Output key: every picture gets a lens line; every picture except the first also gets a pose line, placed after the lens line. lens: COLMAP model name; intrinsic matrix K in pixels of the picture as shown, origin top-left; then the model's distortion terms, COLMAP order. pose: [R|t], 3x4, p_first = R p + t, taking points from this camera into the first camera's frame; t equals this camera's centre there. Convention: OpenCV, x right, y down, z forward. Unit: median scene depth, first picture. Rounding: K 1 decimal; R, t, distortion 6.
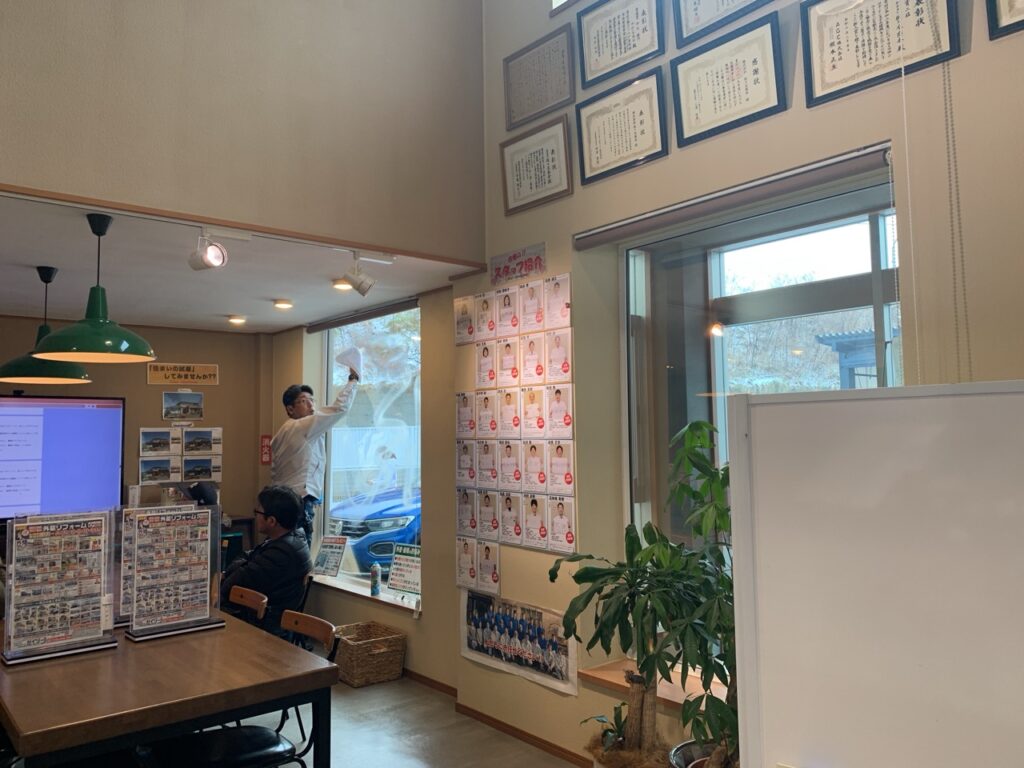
lens RADIAL K [[774.2, 0, 512.0], [0, 774.2, 374.3], [0, 0, 1]] dist [0.016141, -0.019590]
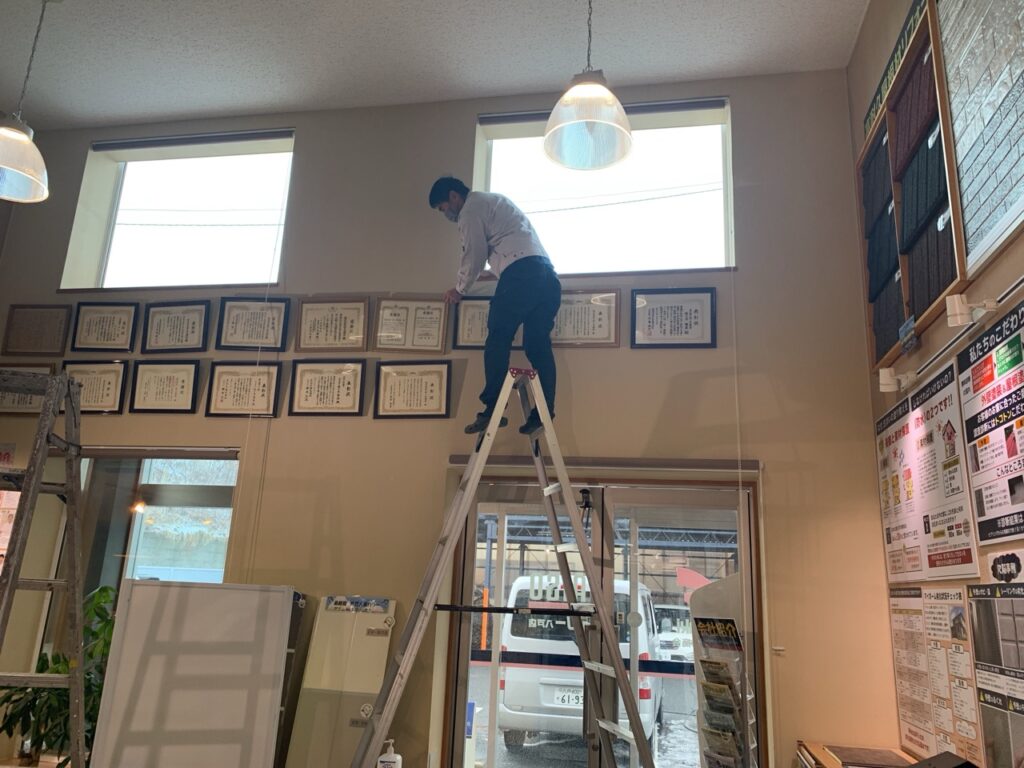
lens RADIAL K [[774.2, 0, 515.6], [0, 774.2, 376.2], [0, 0, 1]] dist [0.016141, -0.019590]
pose [[0.764873, 0.214514, 0.607416, -0.181555], [-0.104856, 0.971810, -0.211165, -0.111442], [-0.635590, 0.097824, 0.765804, -0.818466]]
